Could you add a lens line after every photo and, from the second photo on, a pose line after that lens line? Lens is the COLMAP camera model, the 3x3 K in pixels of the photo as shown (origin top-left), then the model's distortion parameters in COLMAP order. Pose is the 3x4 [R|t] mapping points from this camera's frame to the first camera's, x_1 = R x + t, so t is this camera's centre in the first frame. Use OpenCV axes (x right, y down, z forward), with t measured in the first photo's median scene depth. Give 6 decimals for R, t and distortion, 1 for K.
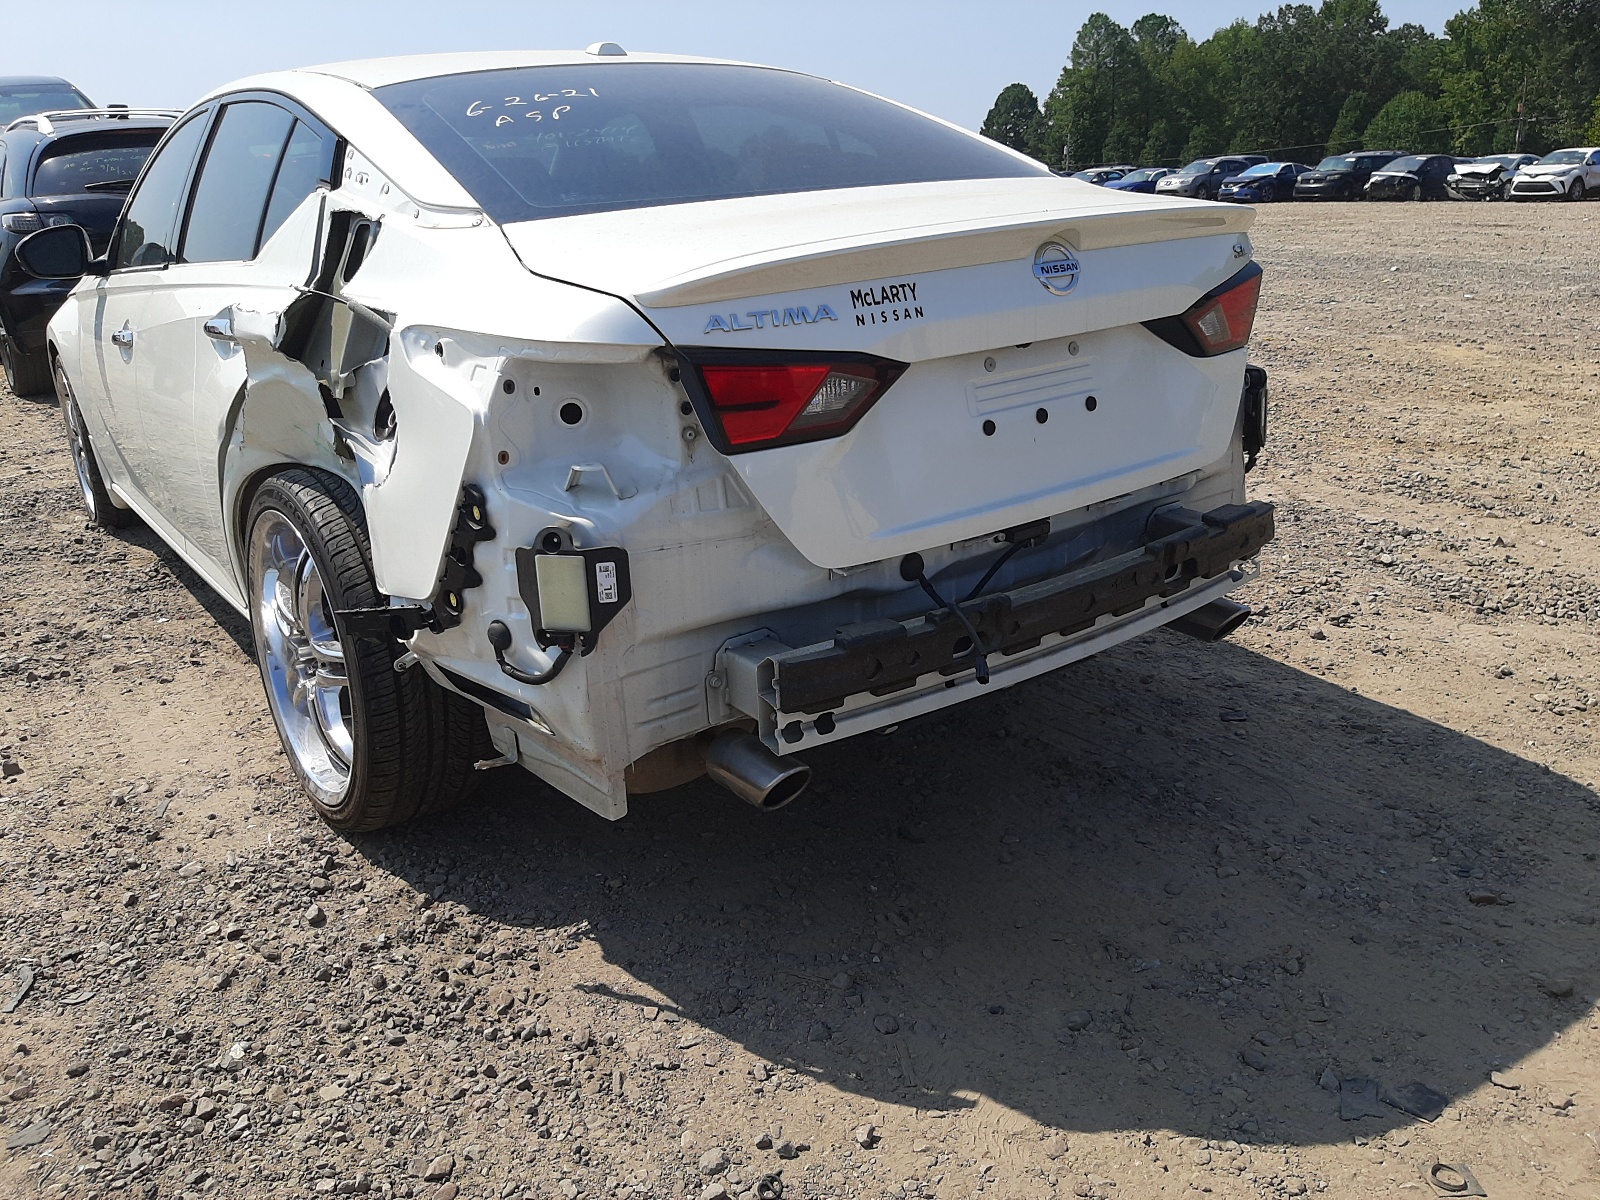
lens RADIAL K [[1290.6, 0, 800.0], [0, 1290.6, 600.0], [0, 0, 1]] dist [0.088956, -0.193402]
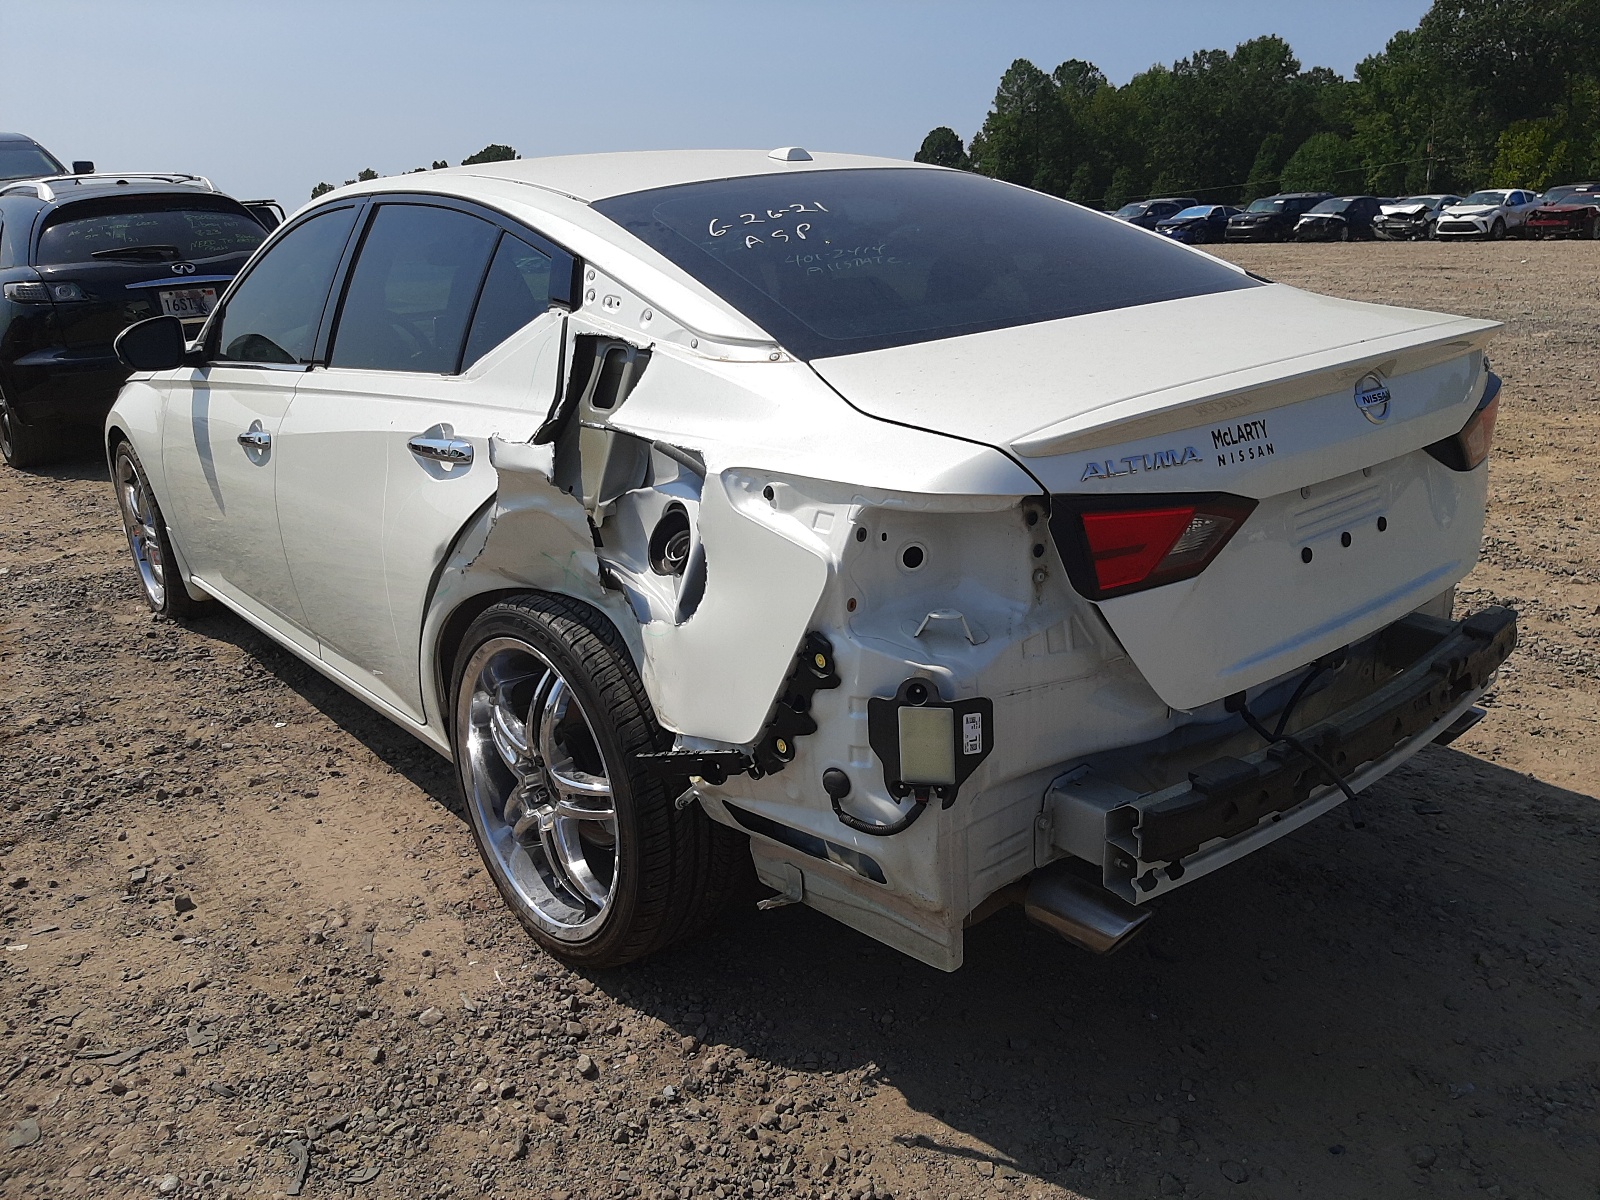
lens RADIAL K [[1285.4, 0, 800.0], [0, 1285.4, 600.0], [0, 0, 1]] dist [0.109554, -0.245939]
pose [[0.998416, -0.021230, 0.052099, -0.247995], [0.022656, 0.999380, -0.026942, -0.068911], [-0.051495, 0.028079, 0.998278, 0.026904]]
